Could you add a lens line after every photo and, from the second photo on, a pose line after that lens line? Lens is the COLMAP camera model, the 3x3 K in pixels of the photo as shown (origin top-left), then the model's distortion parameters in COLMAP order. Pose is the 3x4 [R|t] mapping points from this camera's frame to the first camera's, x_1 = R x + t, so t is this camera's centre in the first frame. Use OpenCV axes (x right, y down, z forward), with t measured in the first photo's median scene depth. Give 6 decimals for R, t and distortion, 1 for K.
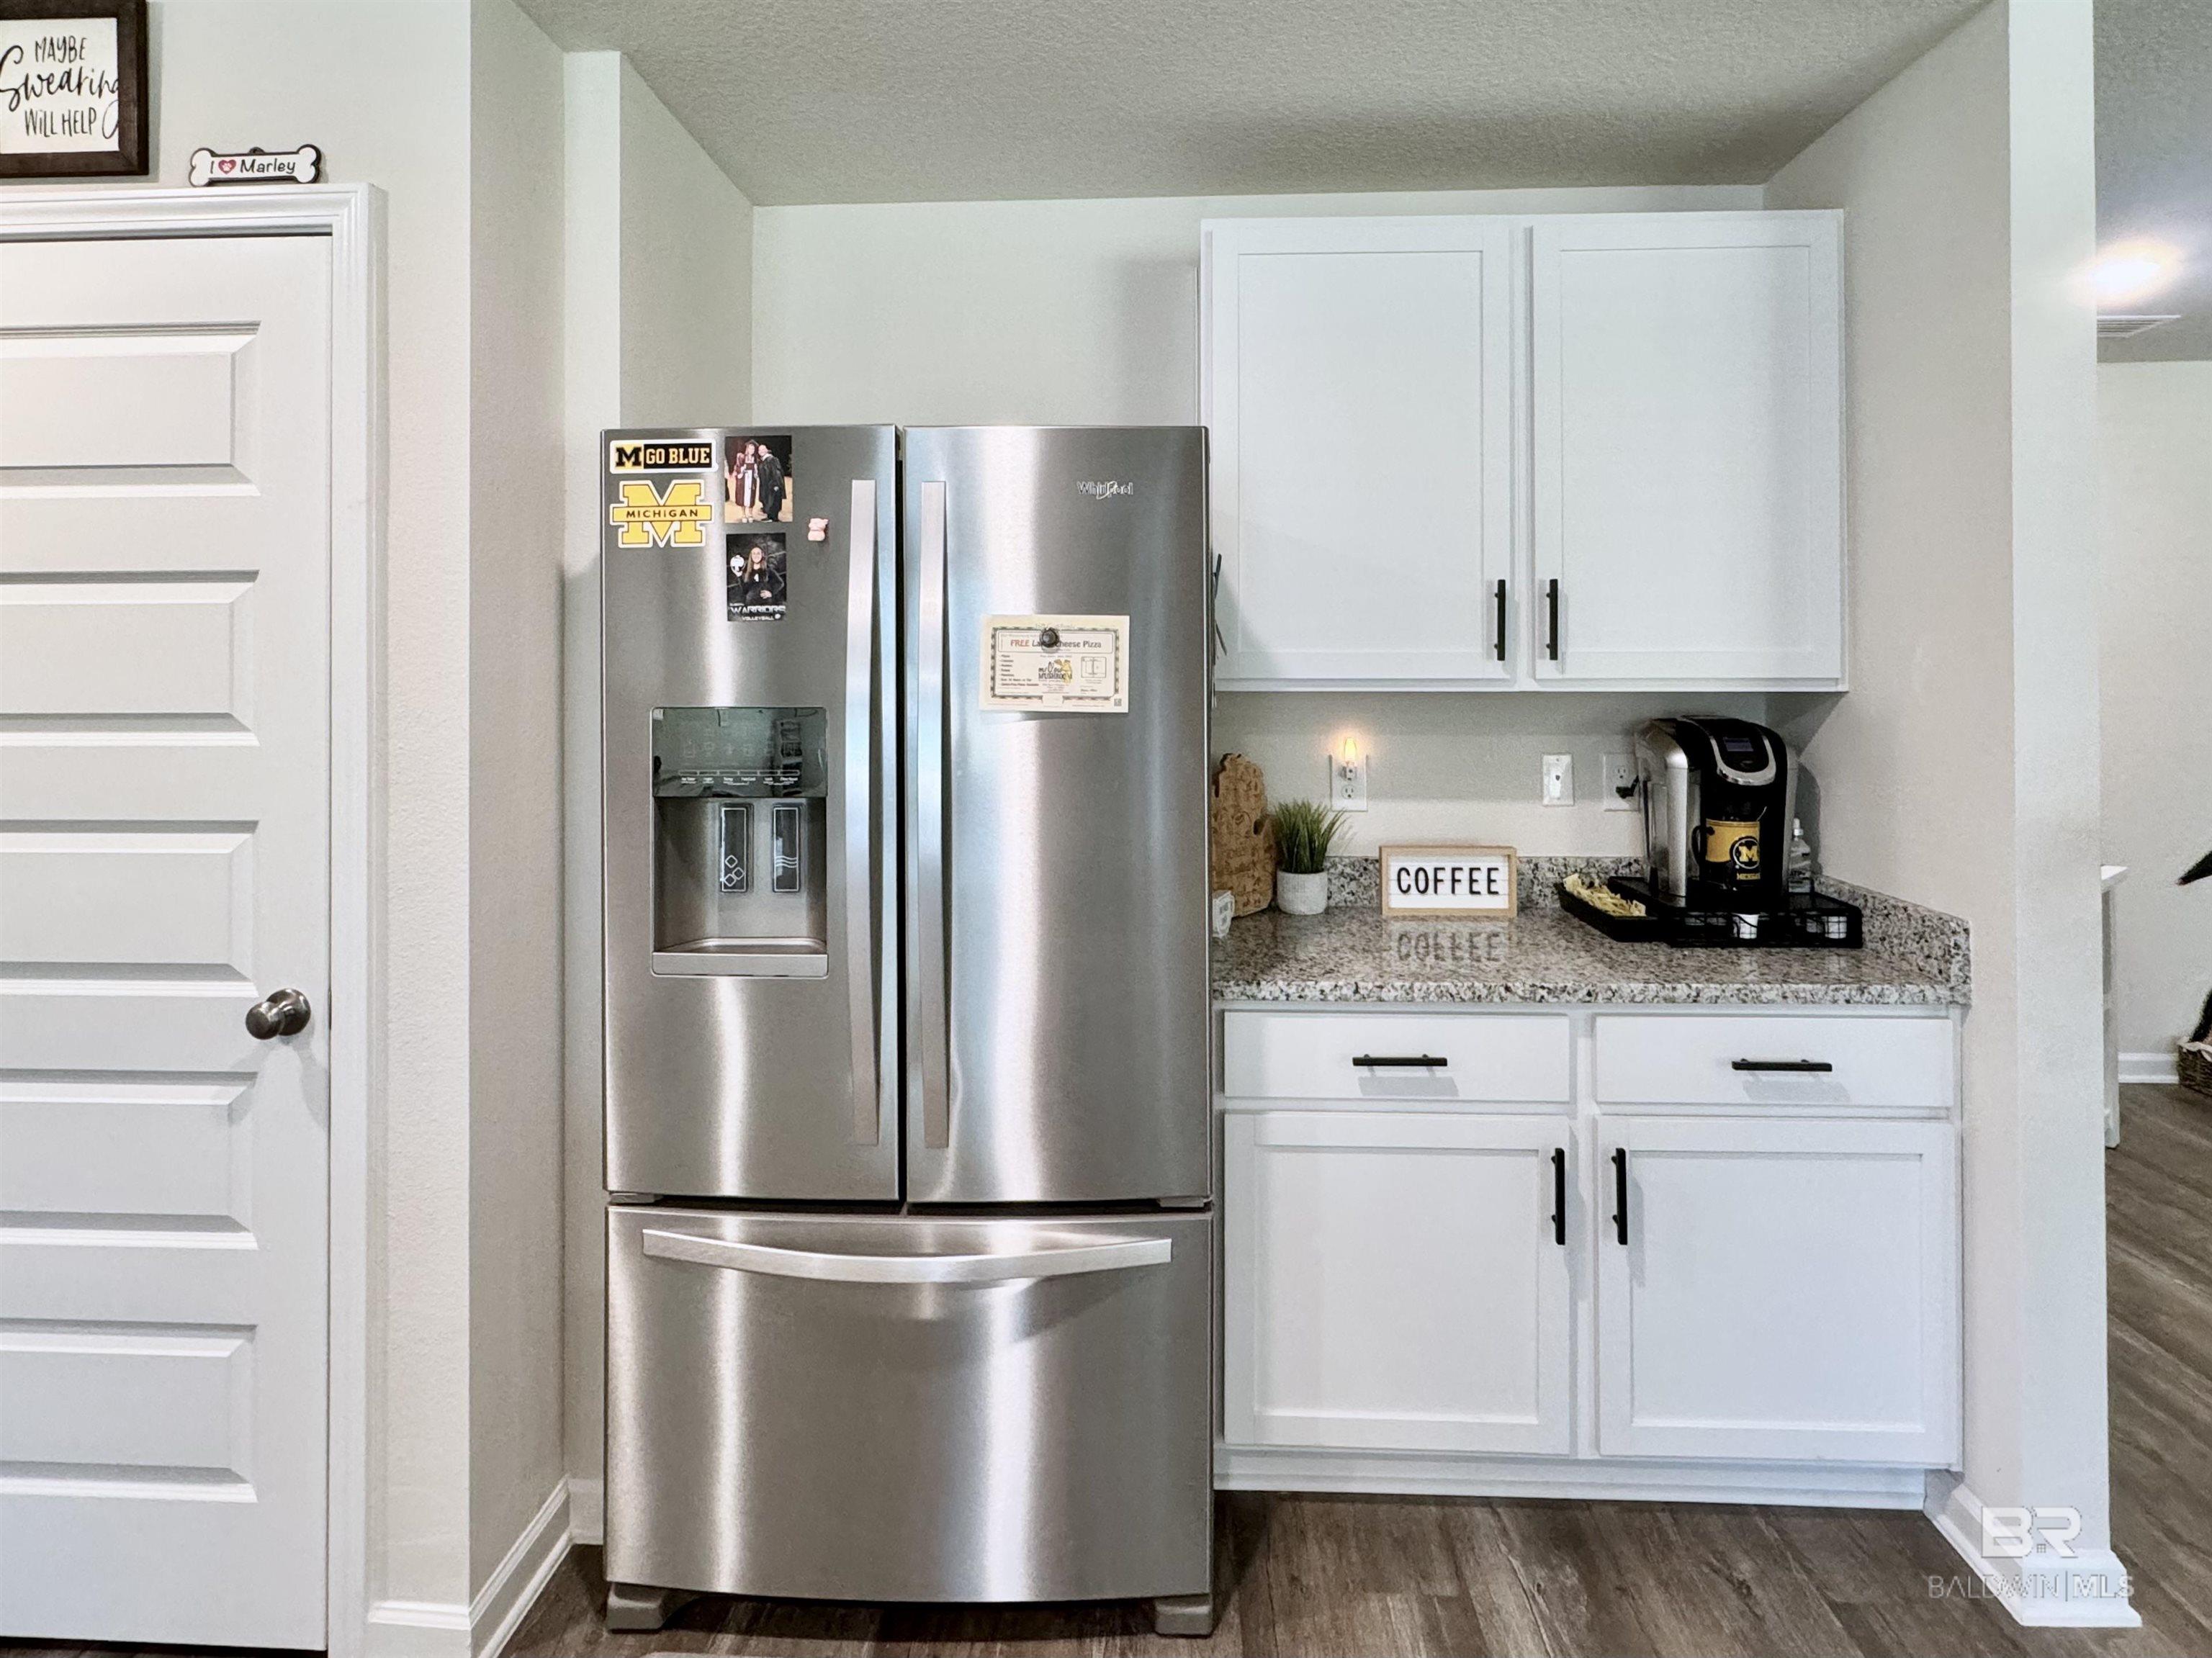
lens RADIAL K [[1195.9, 0, 1062.5], [0, 1195.9, 660.4], [0, 0, 1]] dist [-0.001875, -0.000021]
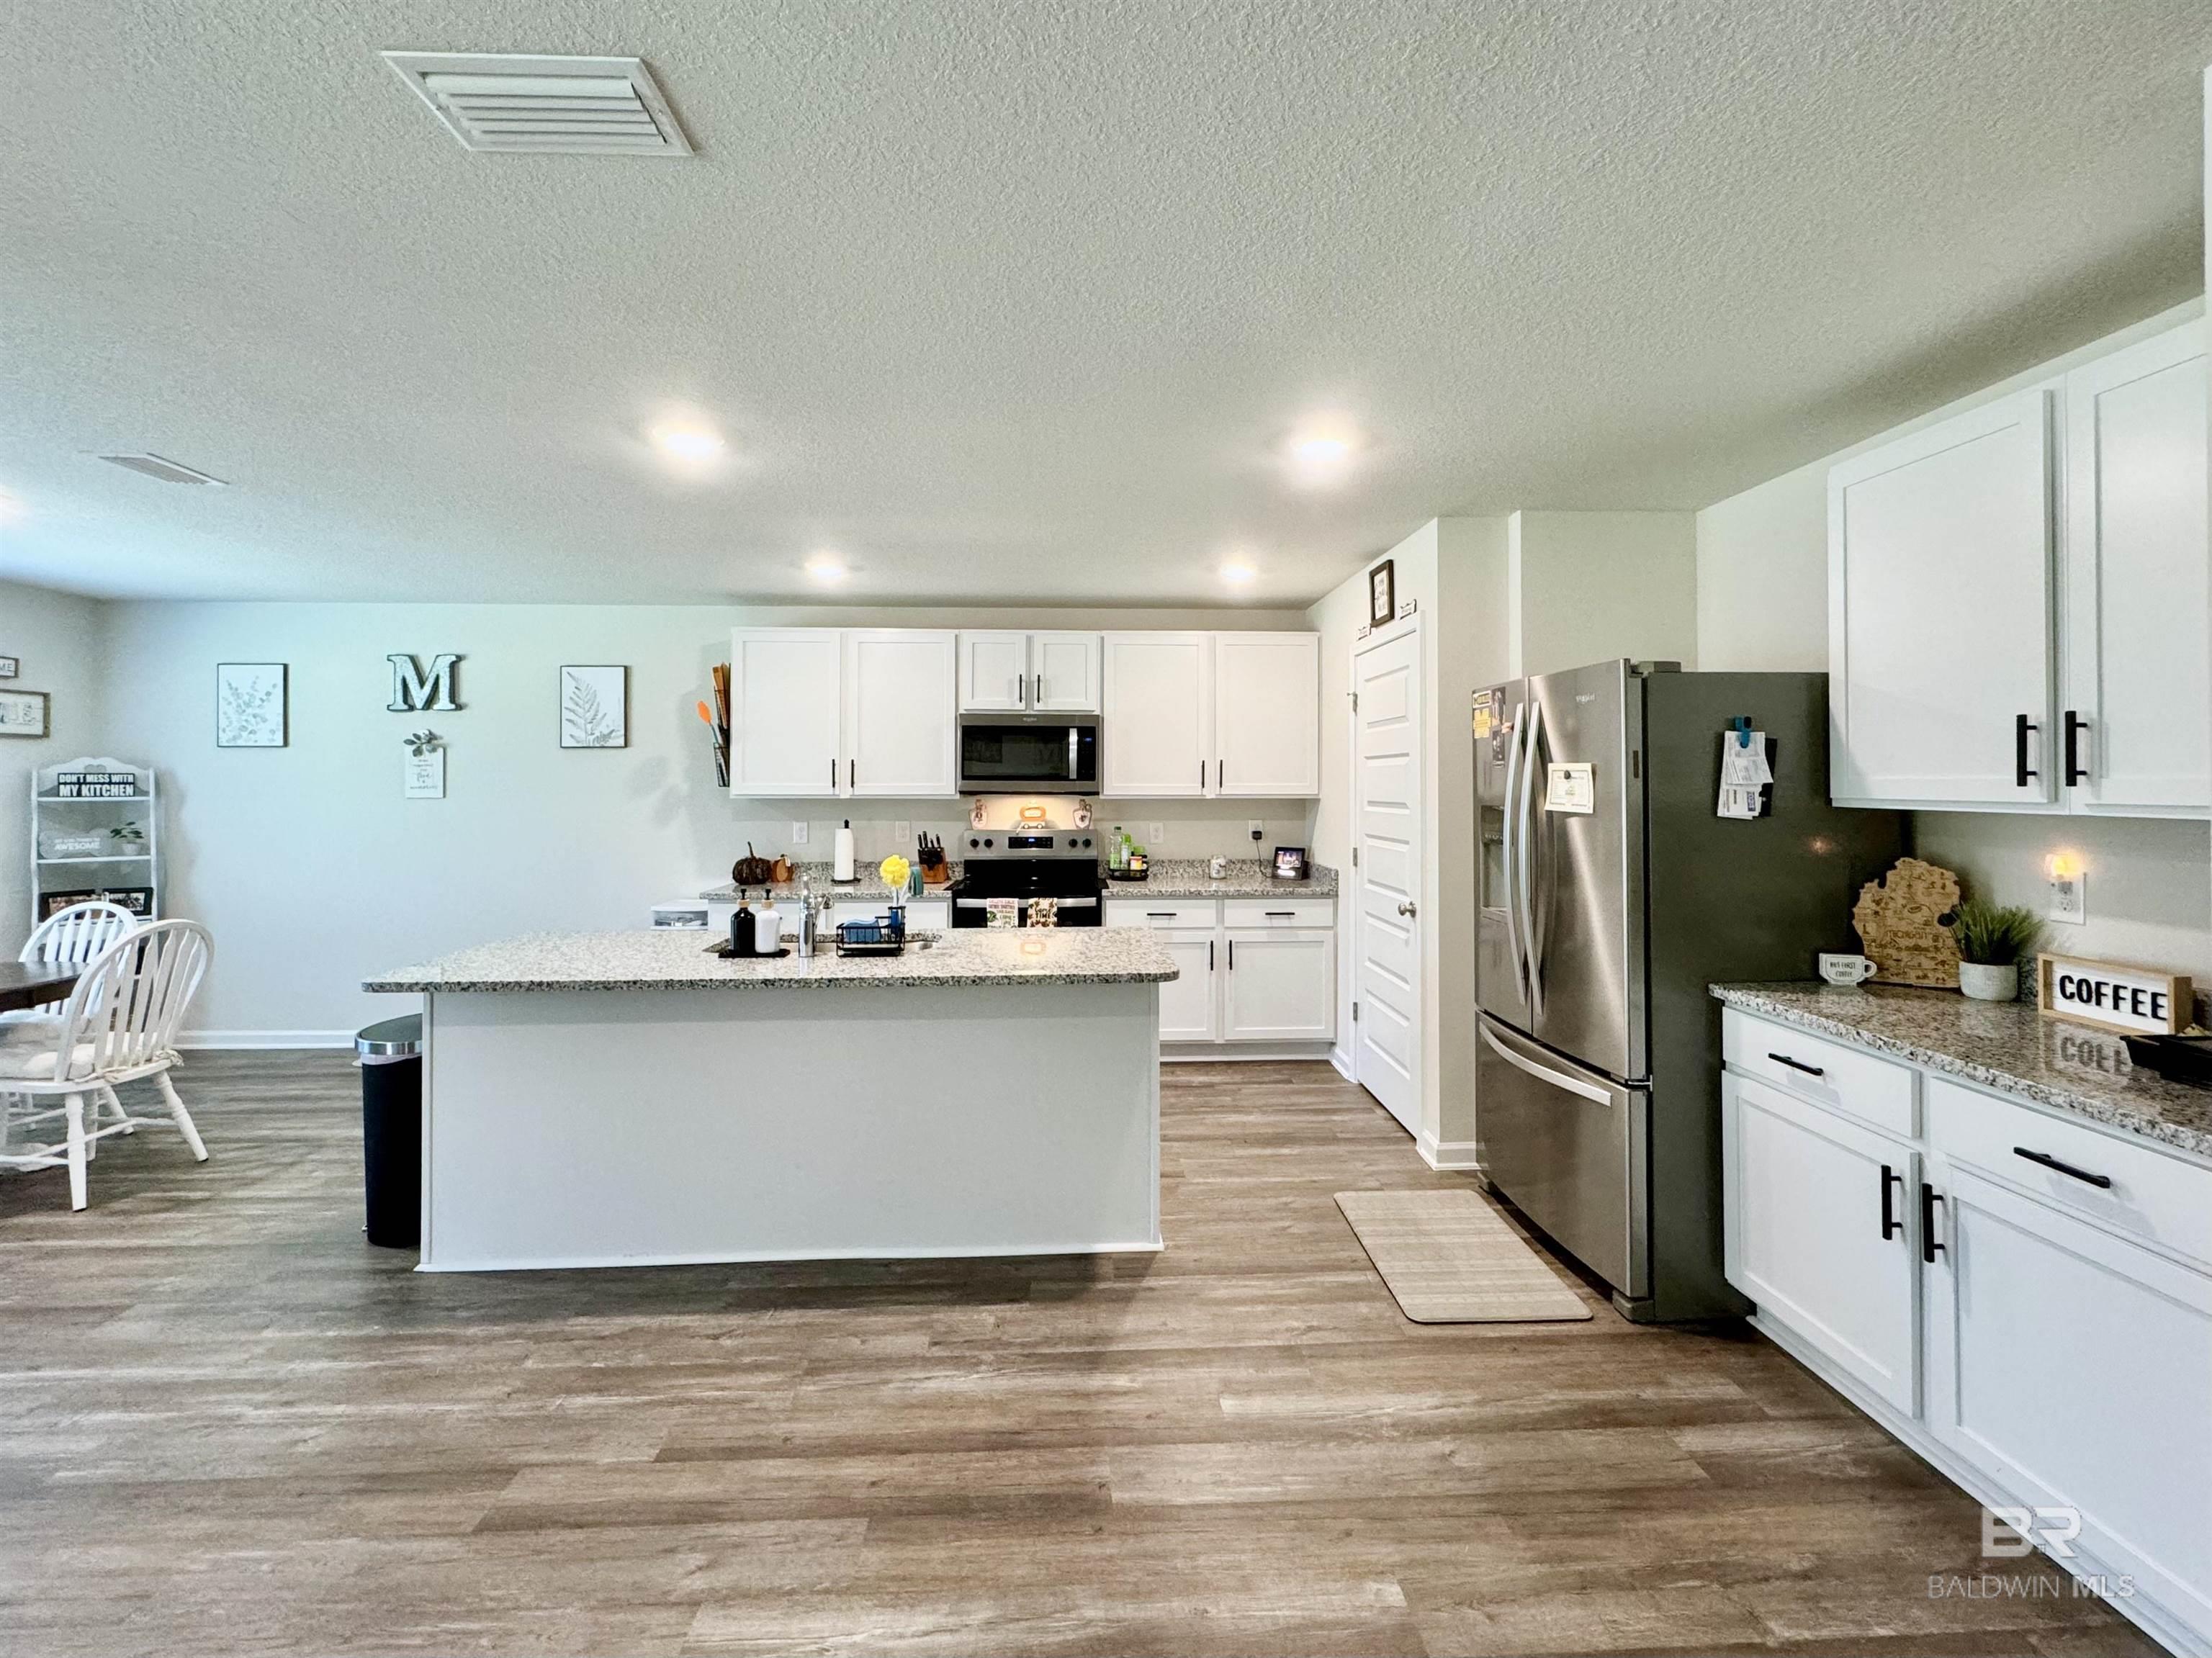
lens RADIAL K [[988.3, 0, 1089.9], [0, 988.3, 764.8], [0, 0, 1]] dist [0.000834, 0.000318]
pose [[0.072609, -0.015248, -0.997244, 1.254205], [0.010602, 0.999838, -0.014516, -0.015906], [0.997304, -0.009519, 0.072759, 0.059380]]
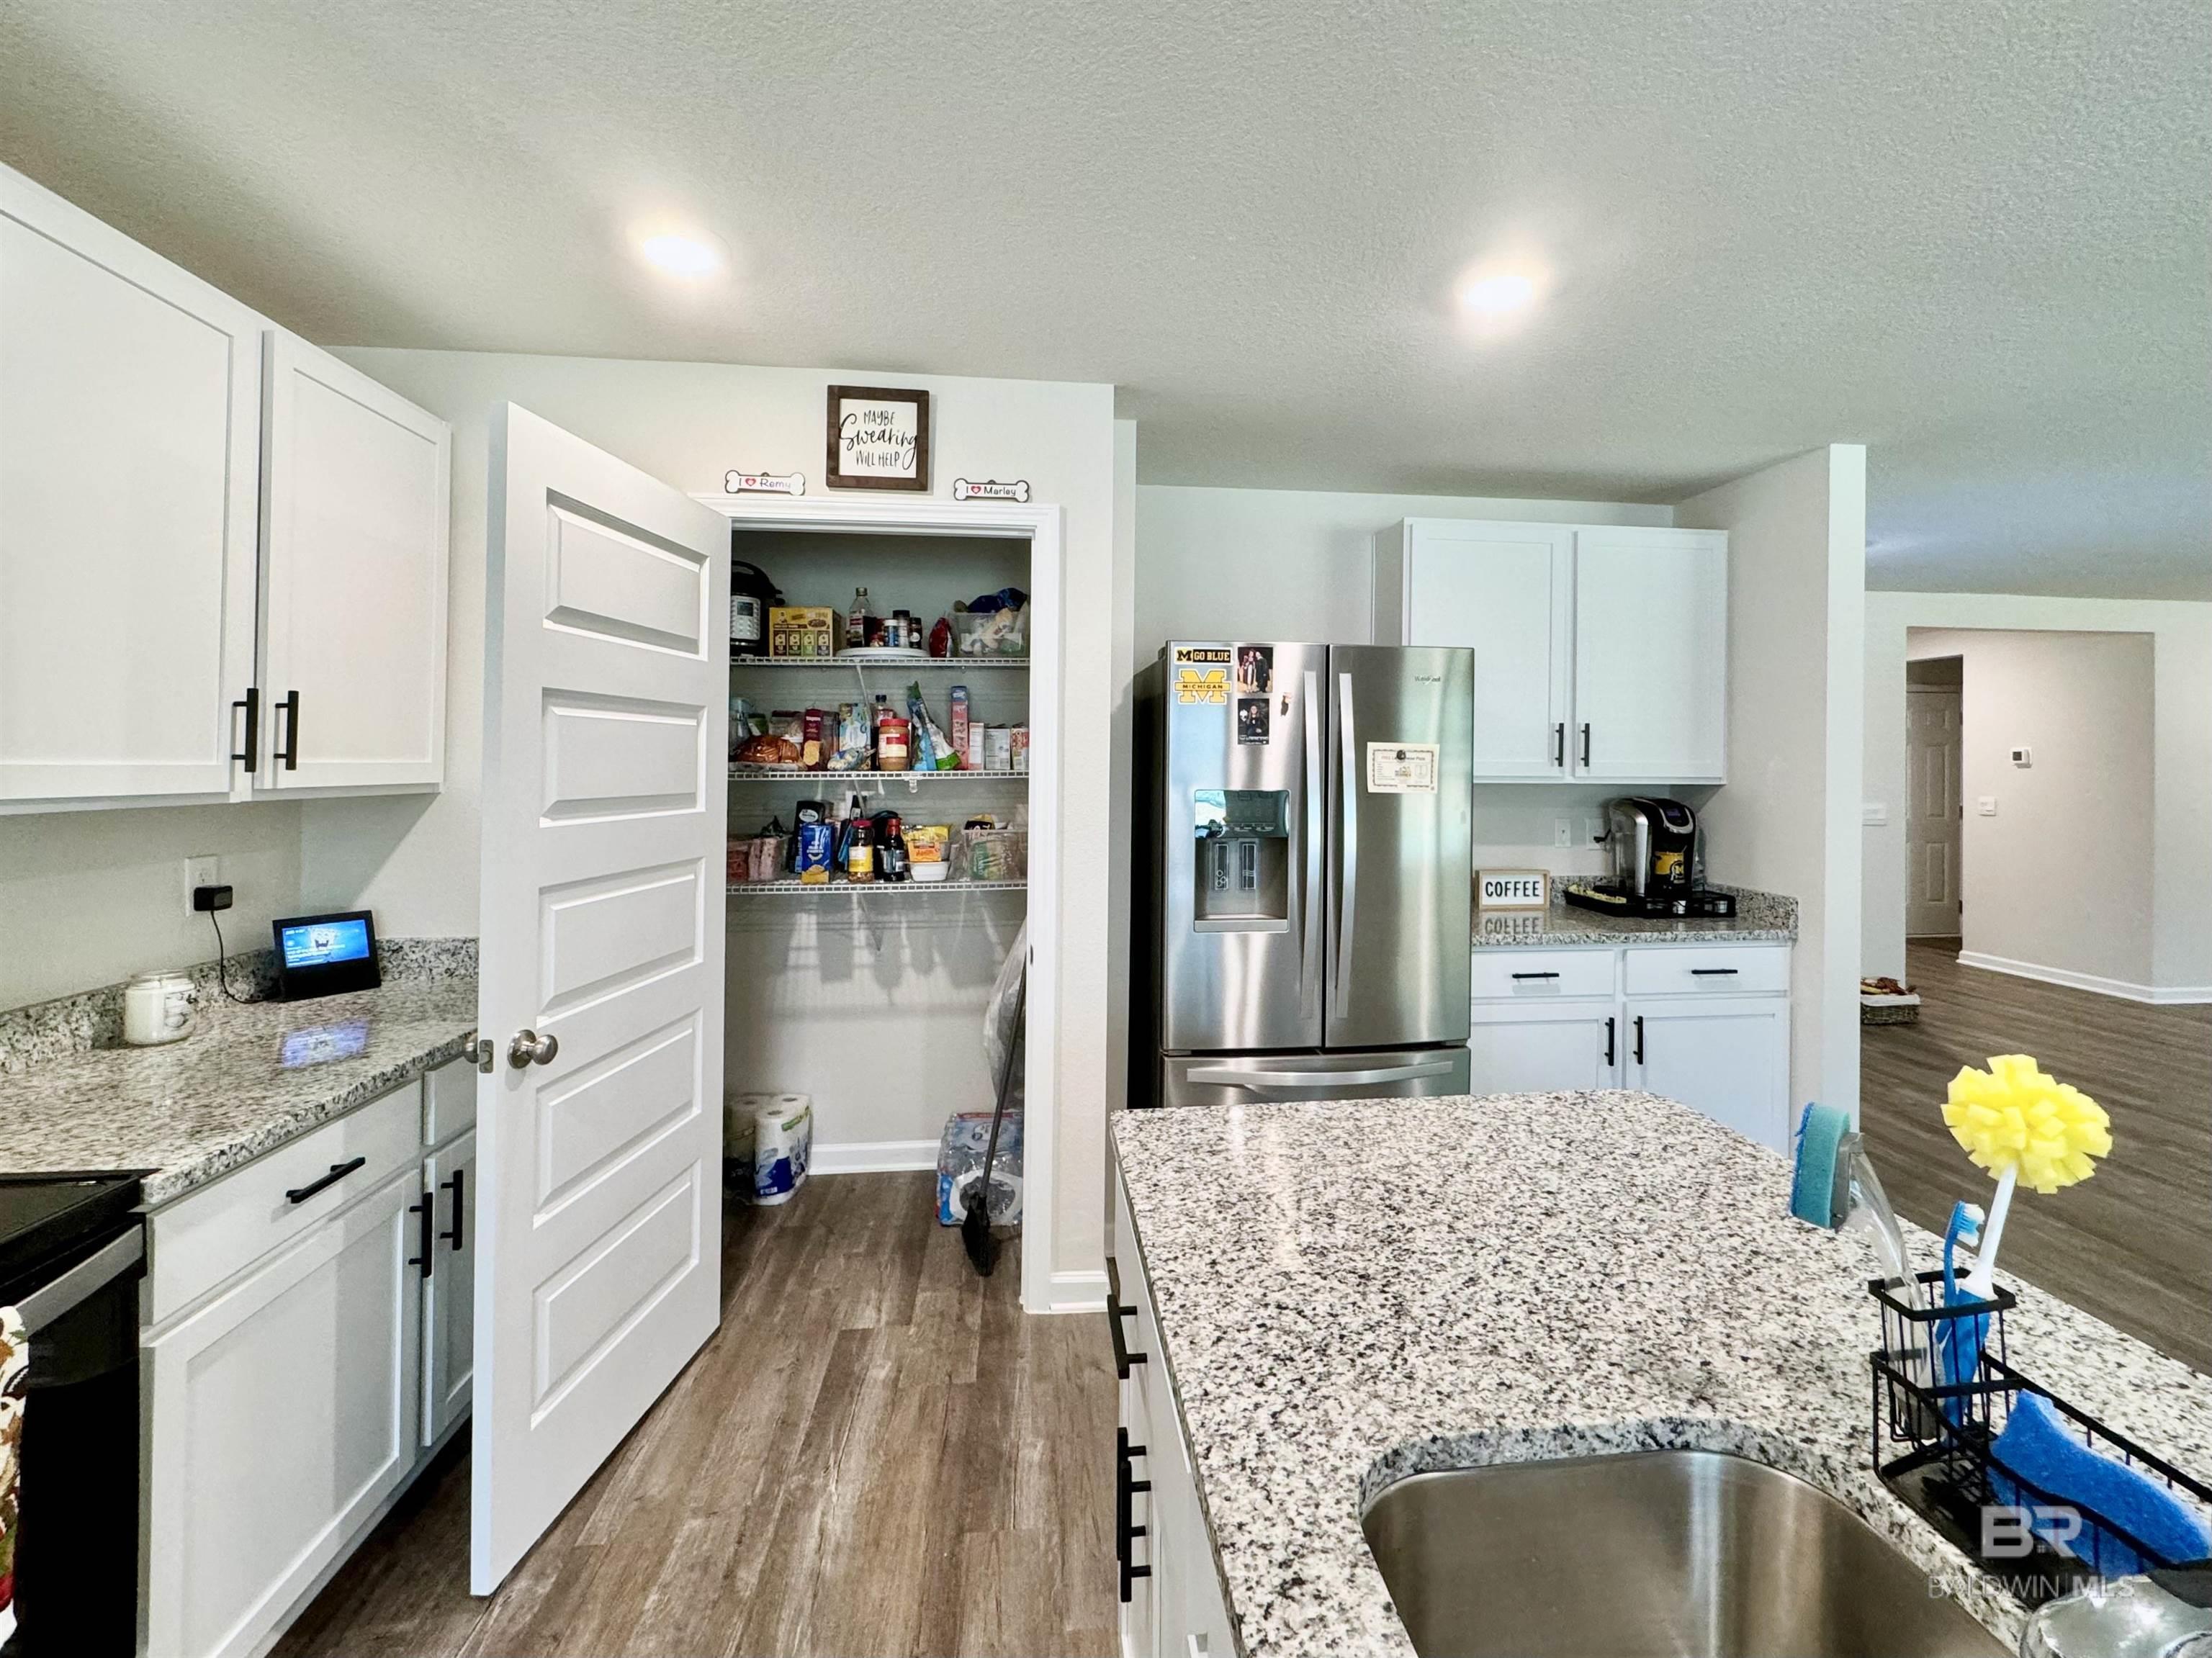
lens RADIAL K [[988.3, 0, 1089.9], [0, 988.3, 764.8], [0, 0, 1]] dist [0.000834, 0.000318]
pose [[0.987121, 0.007938, 0.159779, -0.604486], [-0.009618, 0.999906, 0.009739, -0.011003], [-0.159686, -0.011151, 0.987105, -0.400638]]
